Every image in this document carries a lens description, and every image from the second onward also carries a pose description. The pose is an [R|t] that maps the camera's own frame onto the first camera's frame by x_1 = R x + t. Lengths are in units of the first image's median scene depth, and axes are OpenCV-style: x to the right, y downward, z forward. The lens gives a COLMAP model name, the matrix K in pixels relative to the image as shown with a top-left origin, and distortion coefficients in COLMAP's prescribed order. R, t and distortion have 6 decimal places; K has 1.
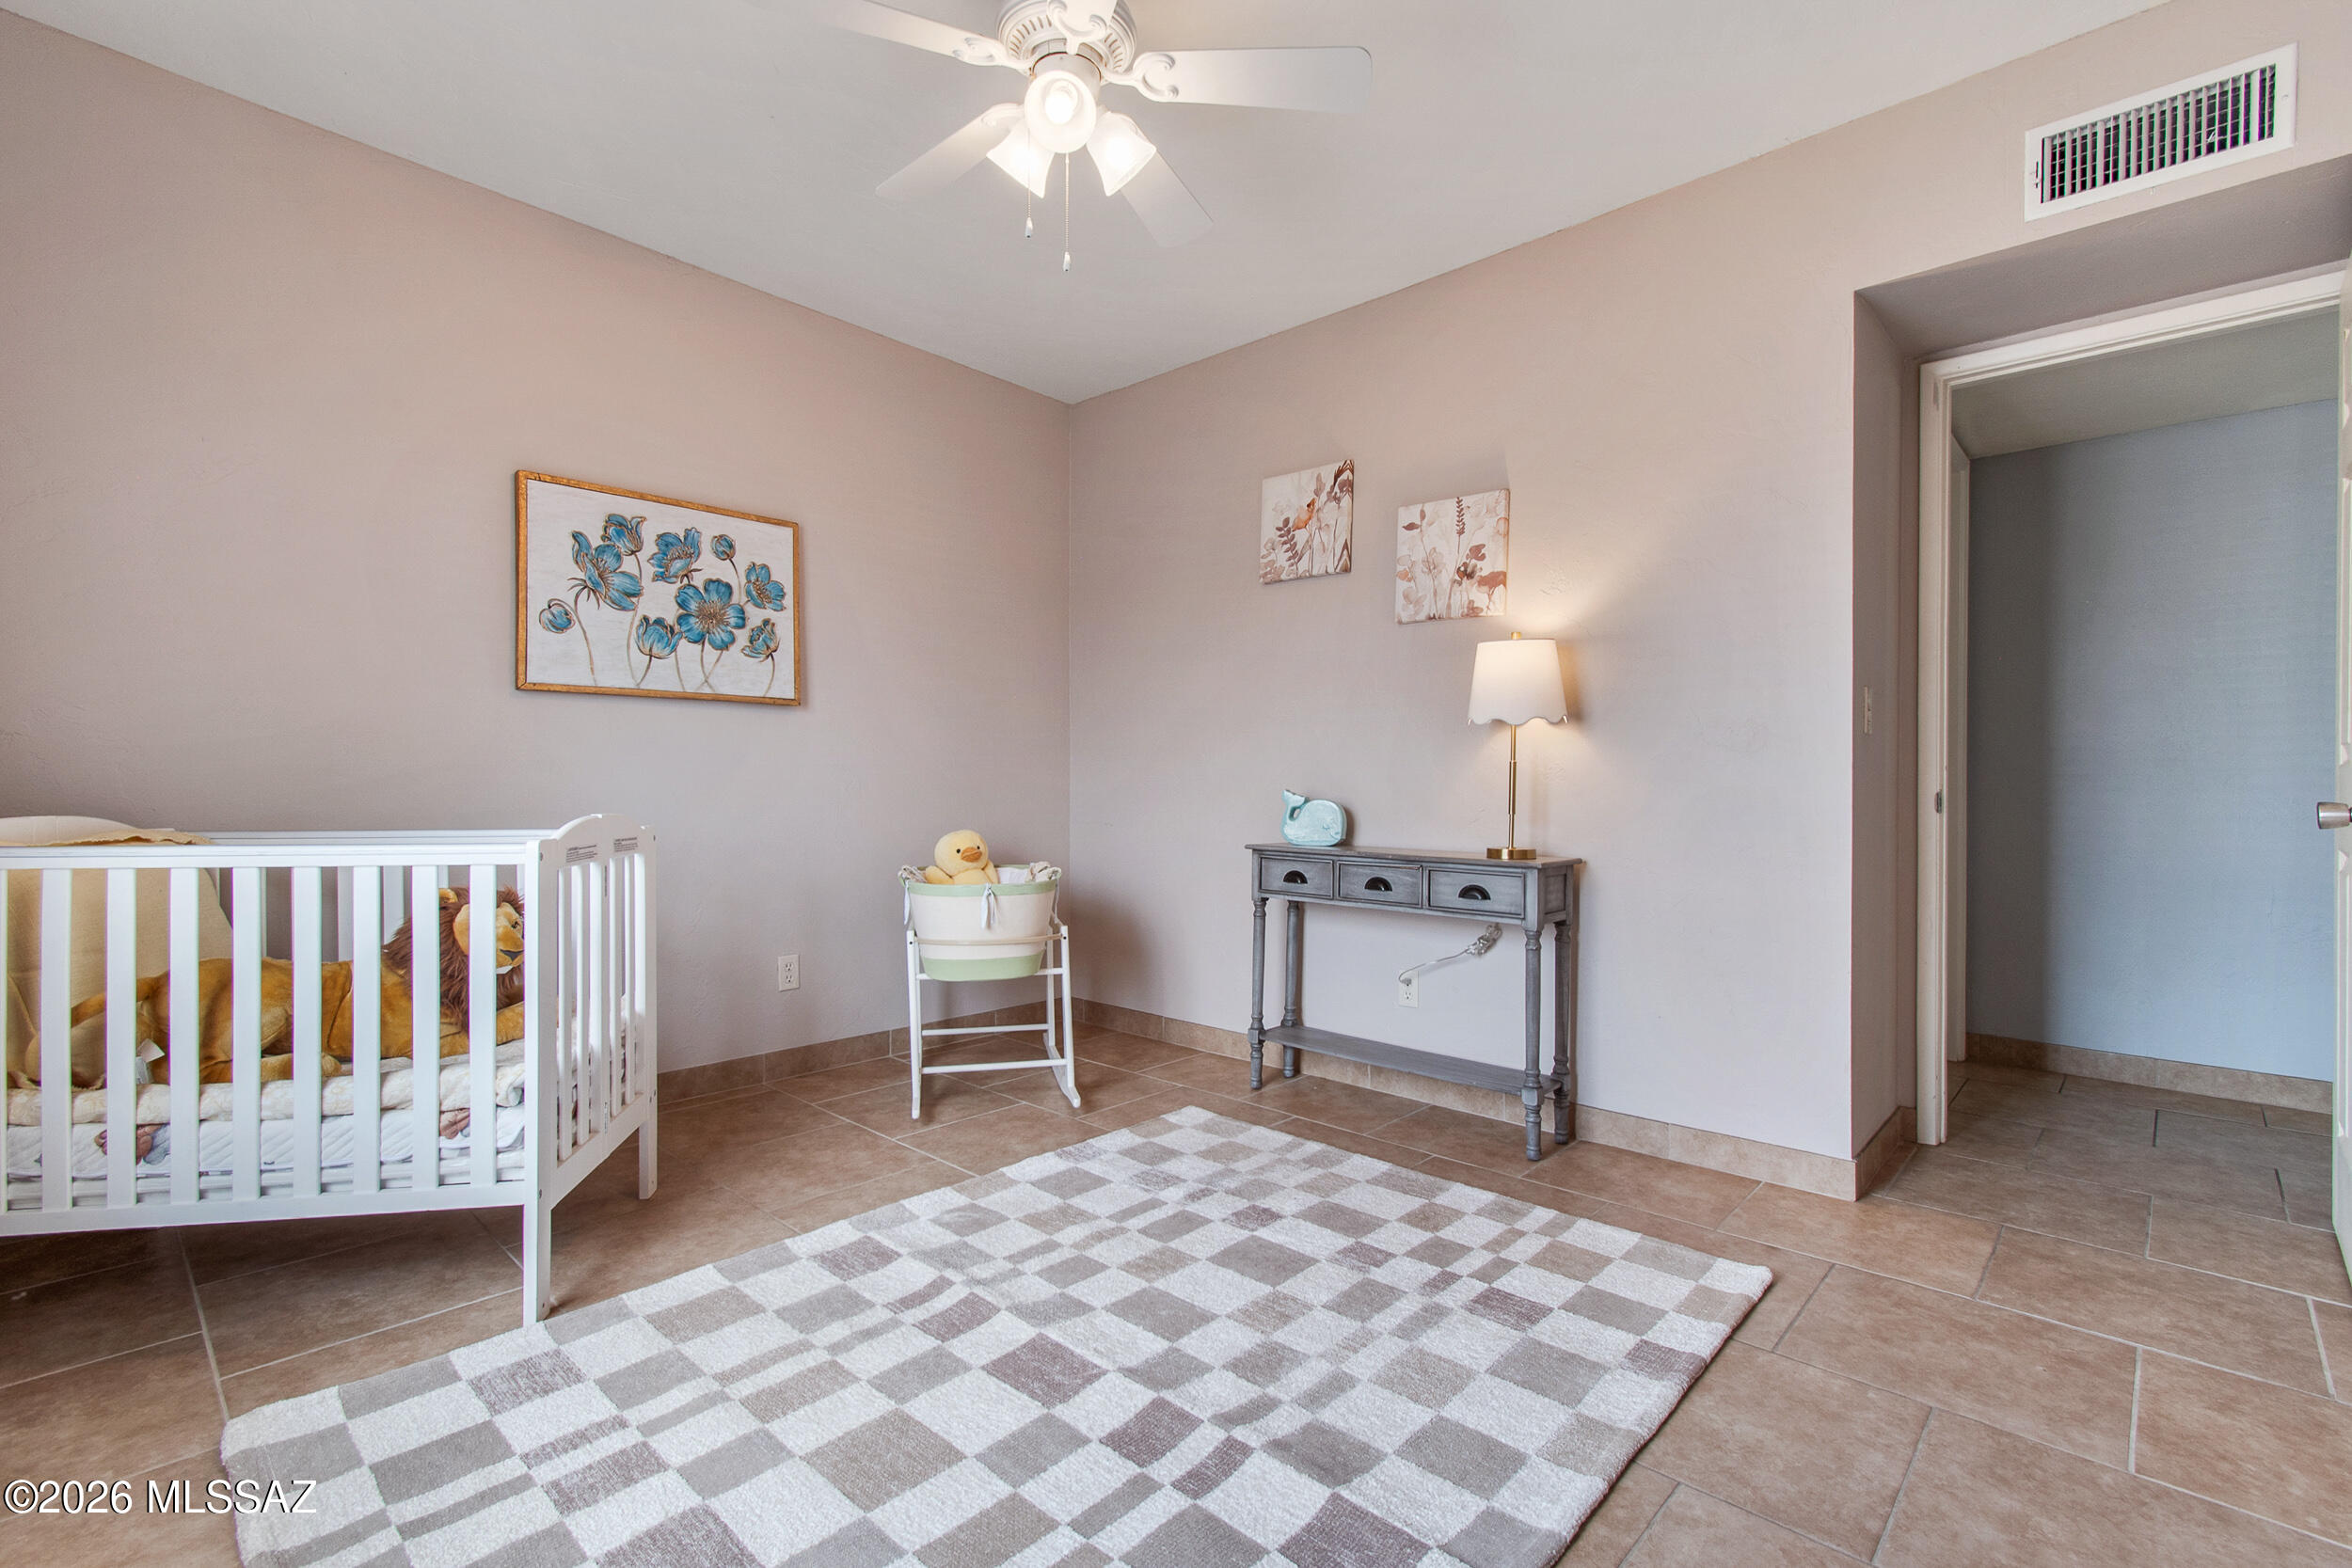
lens RADIAL K [[1061.0, 0, 1177.3], [0, 1061.0, 786.4], [0, 0, 1]] dist [0.008712, -0.000339]
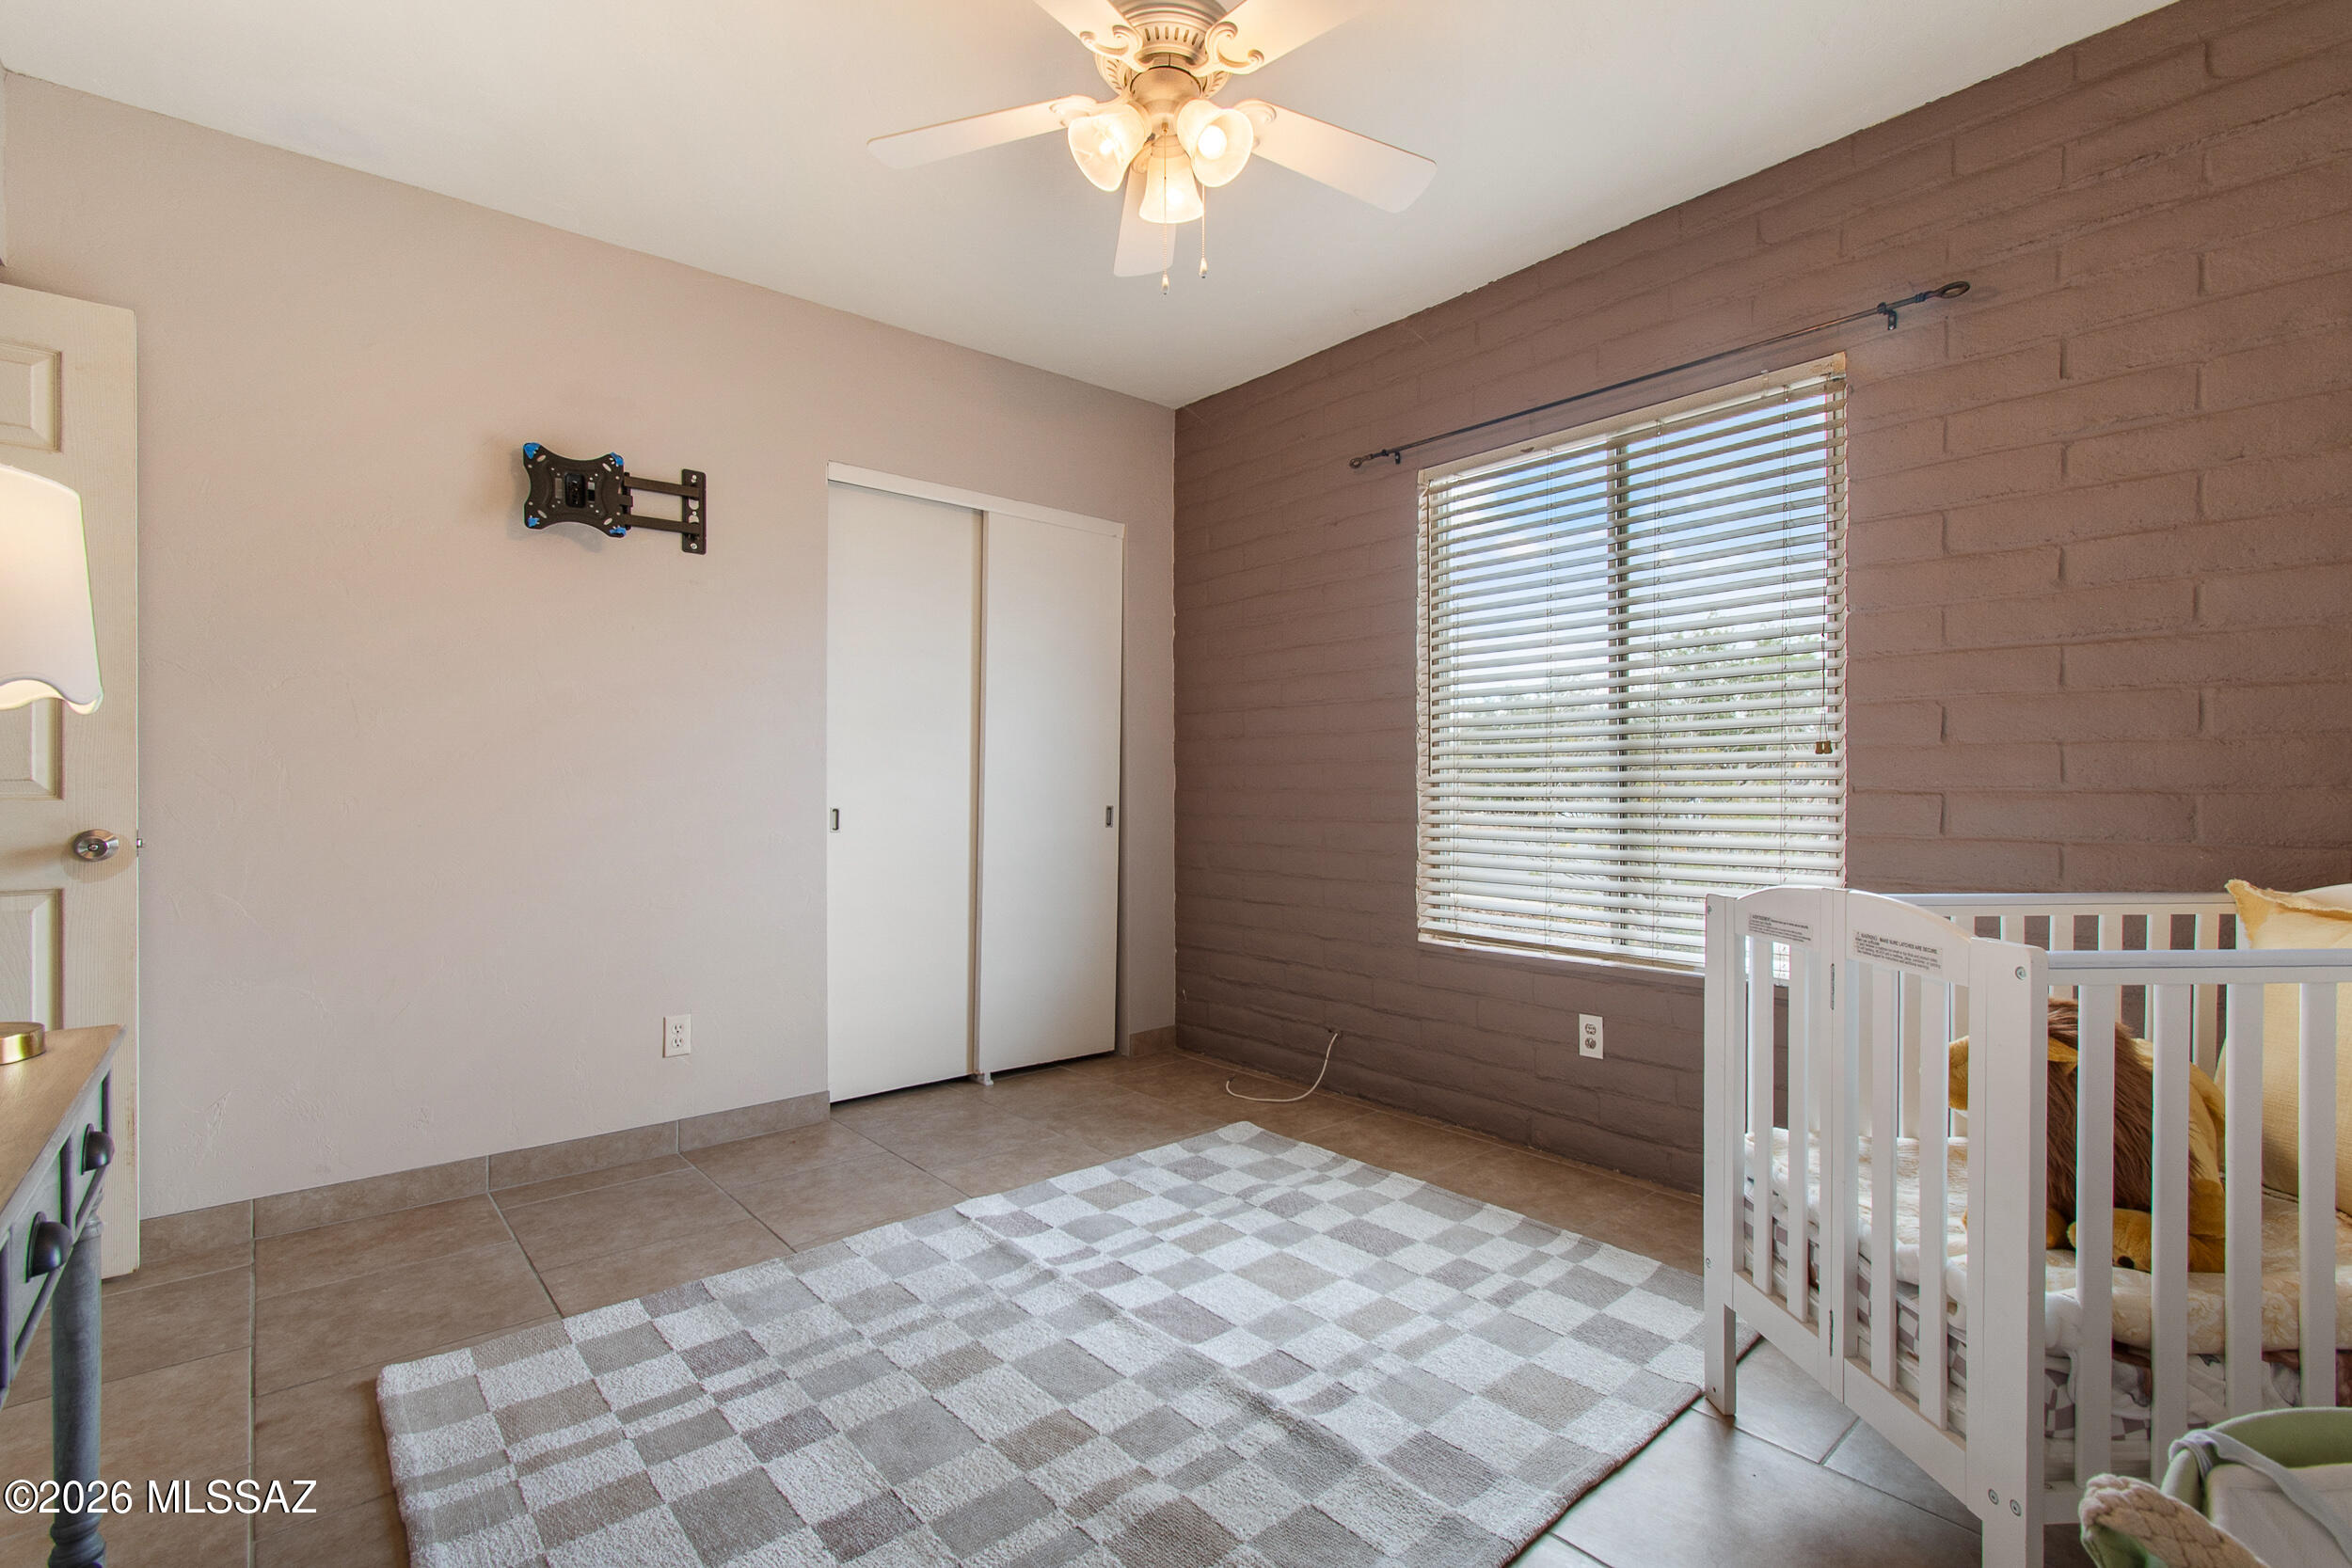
lens RADIAL K [[1061.0, 0, 1189.2], [0, 1061.0, 790.7], [0, 0, 1]] dist [0.008712, -0.000339]
pose [[-0.996071, -0.003706, 0.088479, -0.135890], [-0.002918, 0.999955, 0.009041, -0.030807], [-0.088509, 0.008747, -0.996037, 1.255210]]
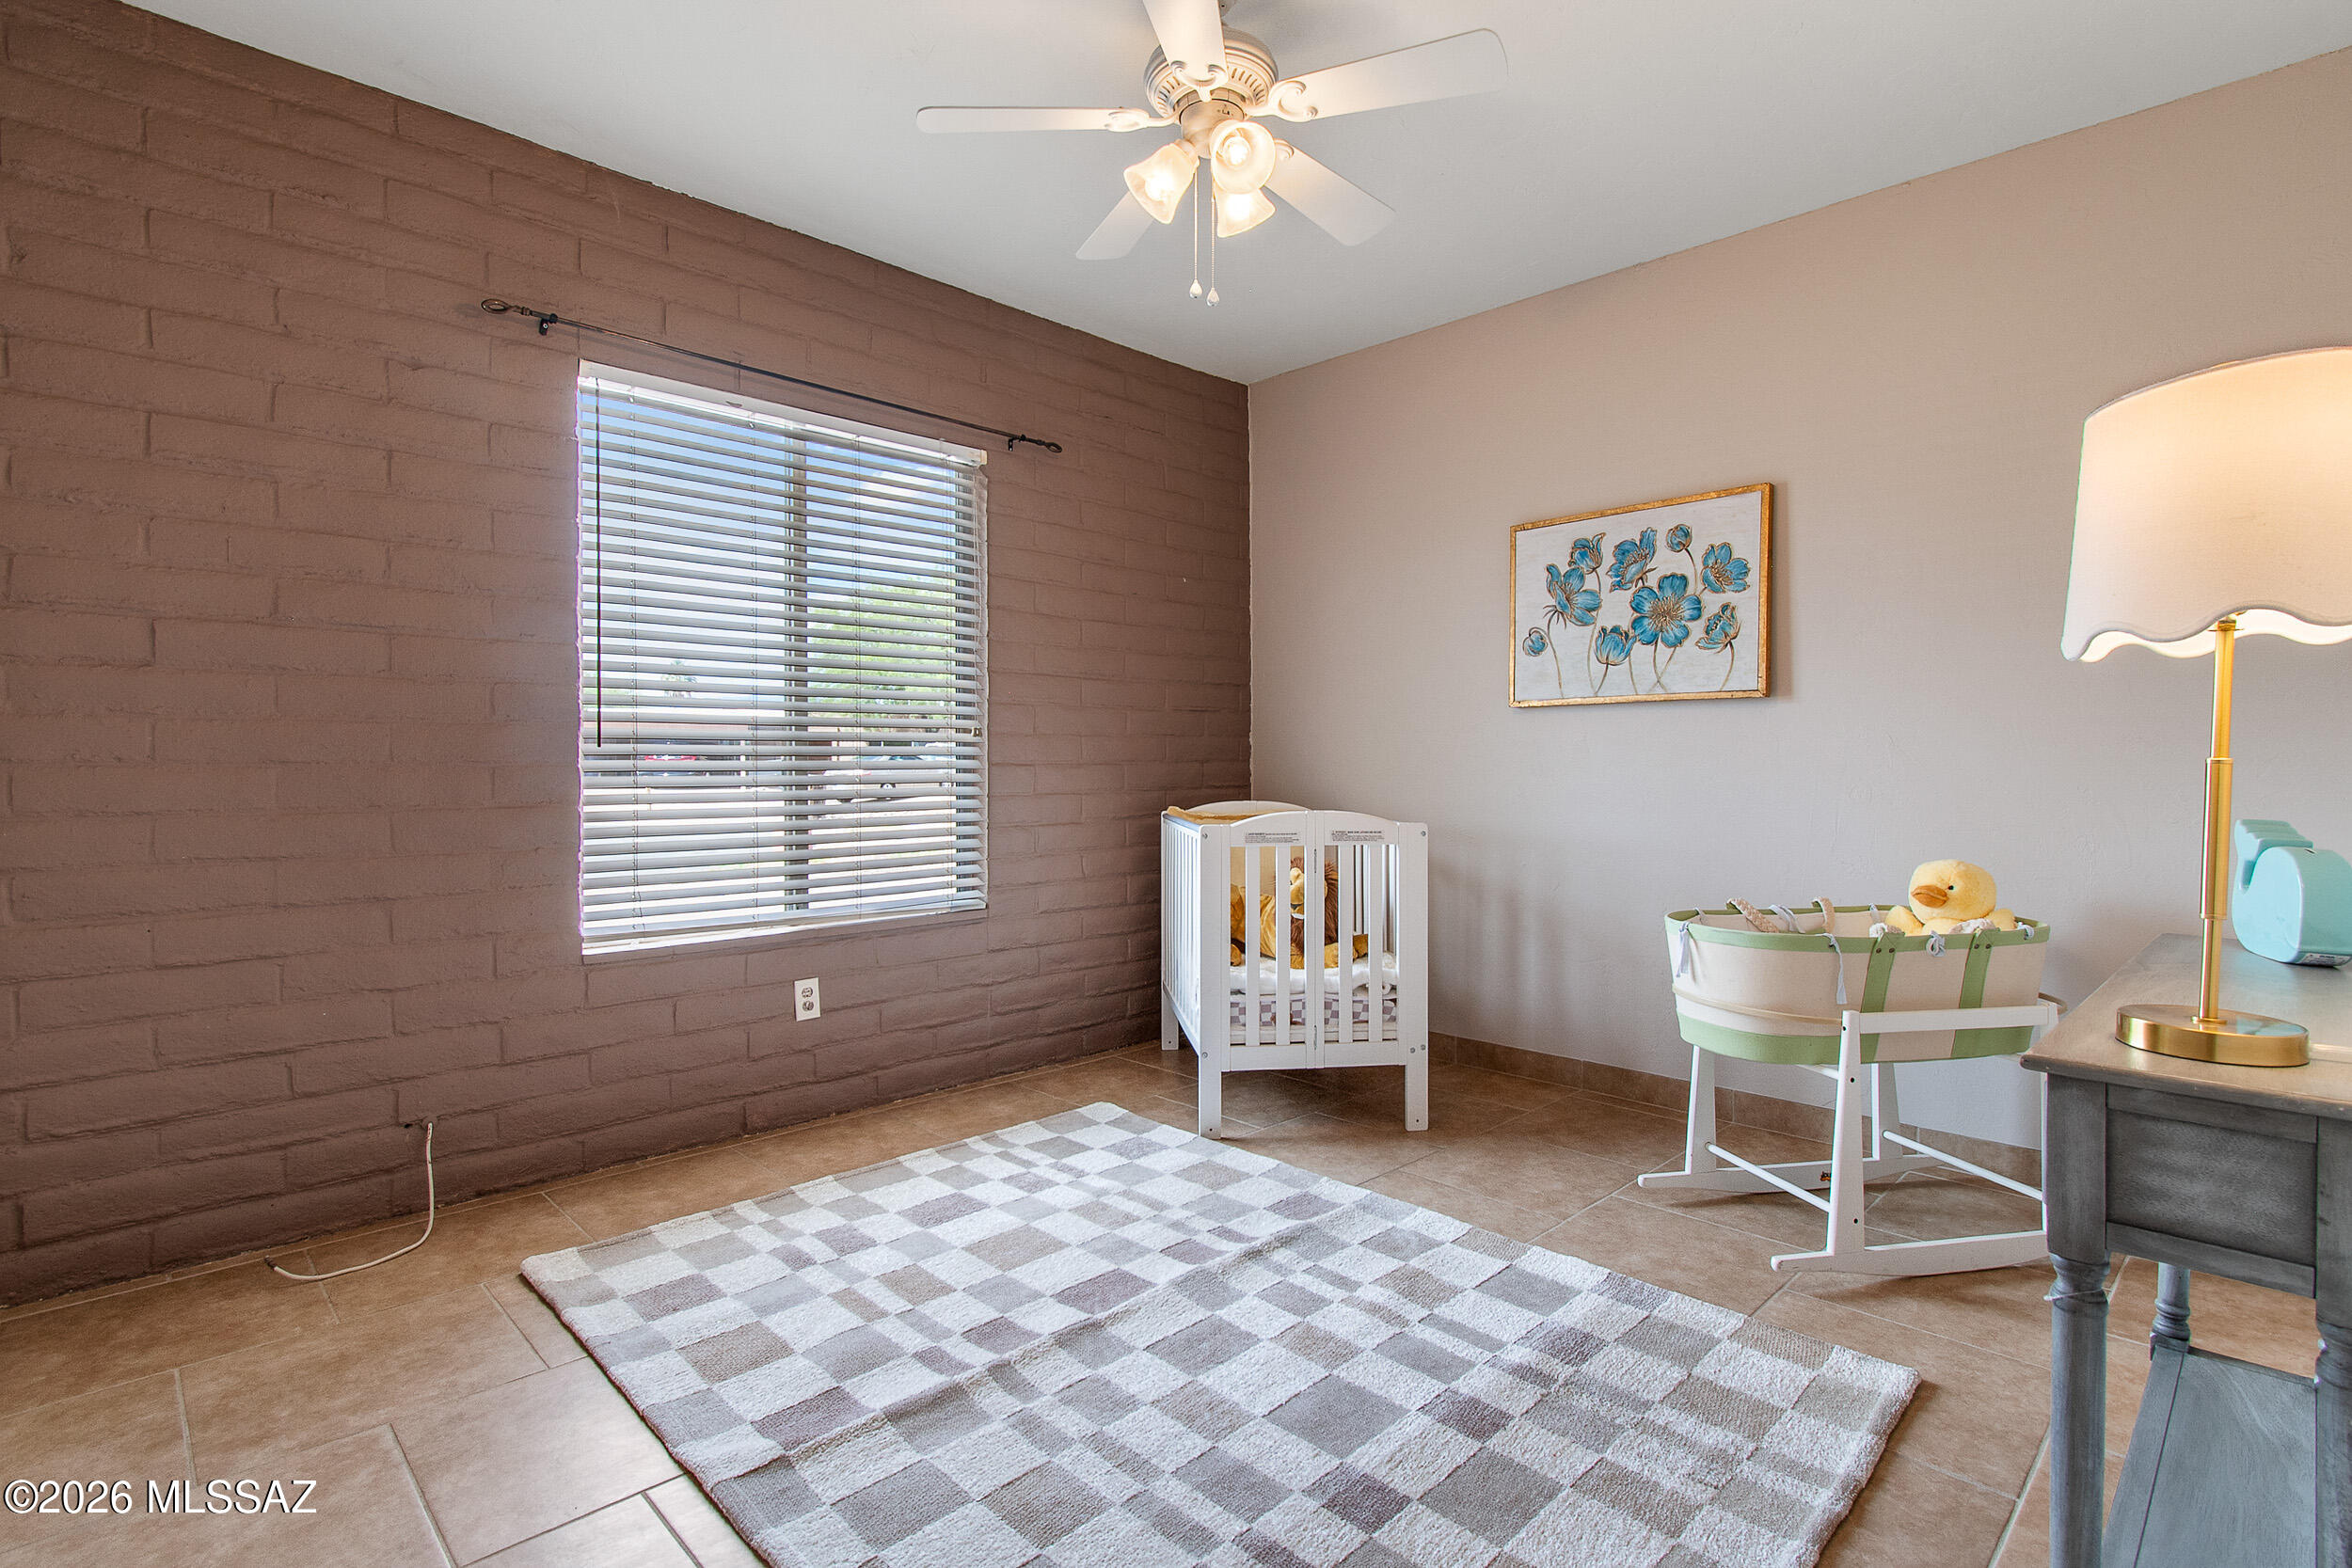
lens RADIAL K [[1114.9, 0, 1188.7], [0, 1114.9, 776.9], [0, 0, 1]] dist [-0.000347, -0.000629]
pose [[-0.040088, 0.004412, -0.999186, 0.636599], [-0.003244, 0.999984, 0.004546, -0.016239], [0.999191, 0.003423, -0.040073, 0.656171]]
